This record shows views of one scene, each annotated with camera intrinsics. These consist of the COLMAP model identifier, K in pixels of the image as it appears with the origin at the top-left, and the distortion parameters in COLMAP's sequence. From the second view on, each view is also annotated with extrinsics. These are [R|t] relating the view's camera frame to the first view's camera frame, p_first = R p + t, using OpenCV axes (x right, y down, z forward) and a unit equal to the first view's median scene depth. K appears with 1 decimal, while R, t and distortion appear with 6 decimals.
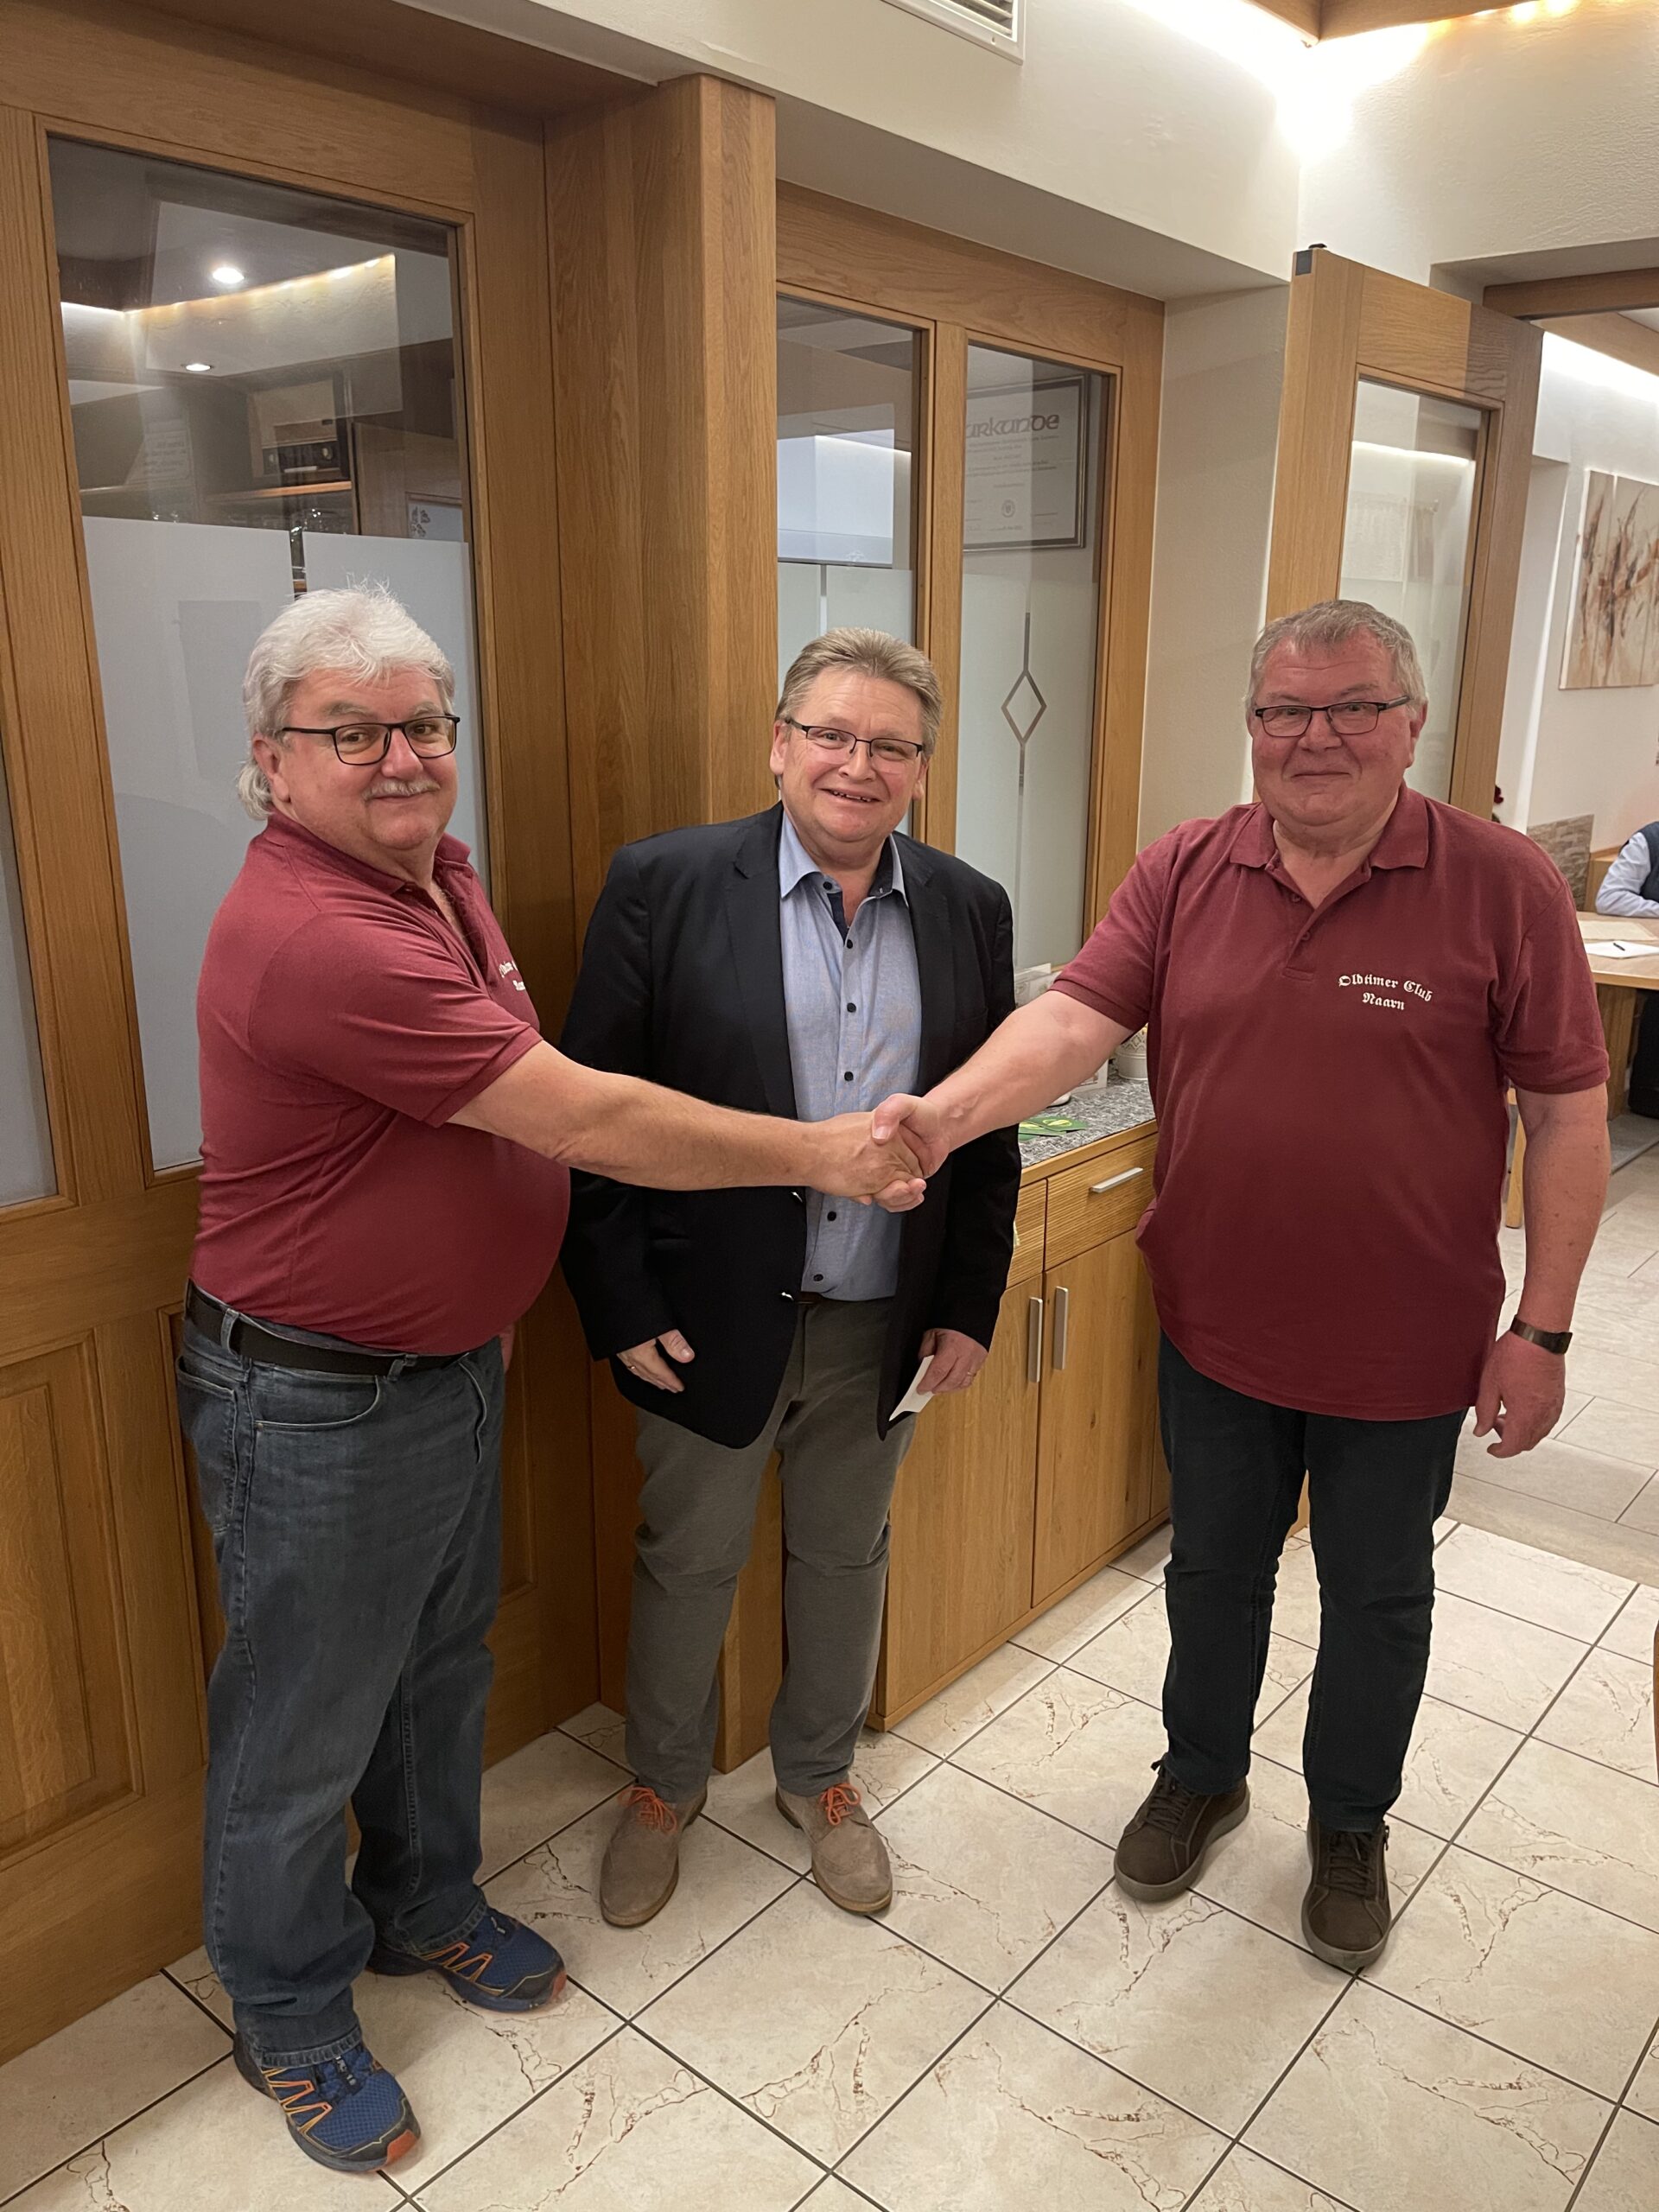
lens RADIAL K [[1683.1, 0, 831.2], [0, 1683.1, 1101.7], [0, 0, 1]] dist [0.072363, -0.093486]
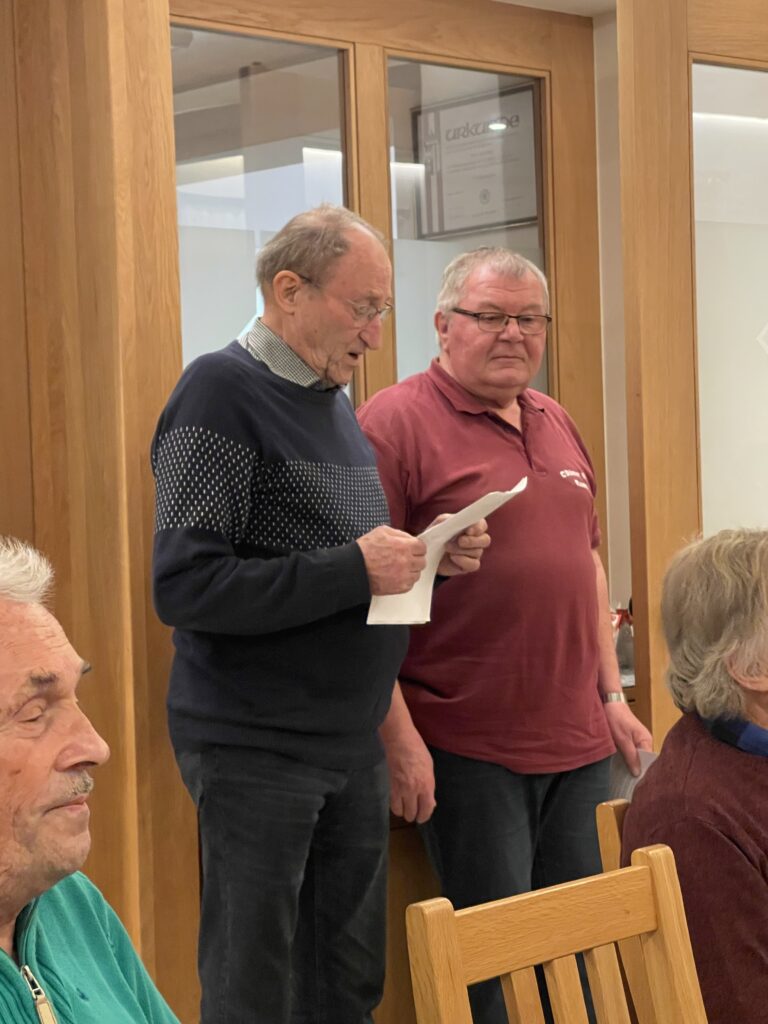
lens RADIAL K [[2131.7, 0, 339.1], [0, 2131.7, 504.6], [0, 0, 1]] dist [0.189087, 0.000000]
pose [[0.989817, -0.033308, -0.138396, 0.265598], [-0.000208, 0.971899, -0.235398, 0.246165], [0.142347, 0.233029, 0.961995, -0.446899]]
